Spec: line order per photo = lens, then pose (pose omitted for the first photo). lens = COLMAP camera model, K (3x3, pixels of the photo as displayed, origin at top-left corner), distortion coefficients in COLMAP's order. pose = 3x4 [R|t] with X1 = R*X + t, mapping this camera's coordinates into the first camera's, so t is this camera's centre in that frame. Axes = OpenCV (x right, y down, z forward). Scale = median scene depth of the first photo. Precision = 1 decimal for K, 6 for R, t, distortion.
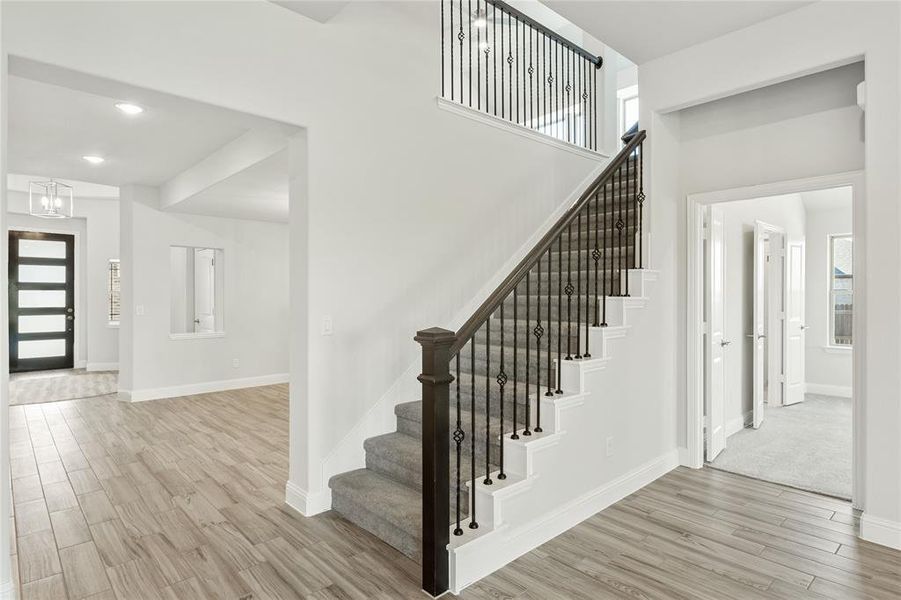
lens RADIAL K [[491.9, 0, 455.5], [0, 491.9, 299.8], [0, 0, 1]] dist [0.001596, 0.000885]
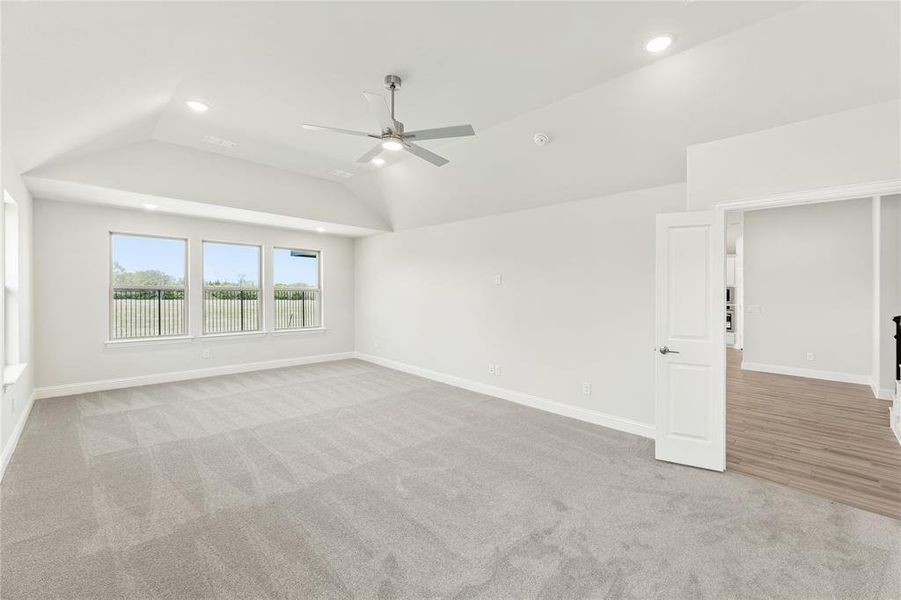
lens RADIAL K [[362.9, 0, 448.3], [0, 362.9, 295.3], [0, 0, 1]] dist [-0.000710, -0.000248]
pose [[-0.999836, -0.004308, -0.017565, 1.712051], [-0.004629, 0.999822, 0.018268, -0.055785], [0.017483, 0.018346, -0.999679, 2.118226]]
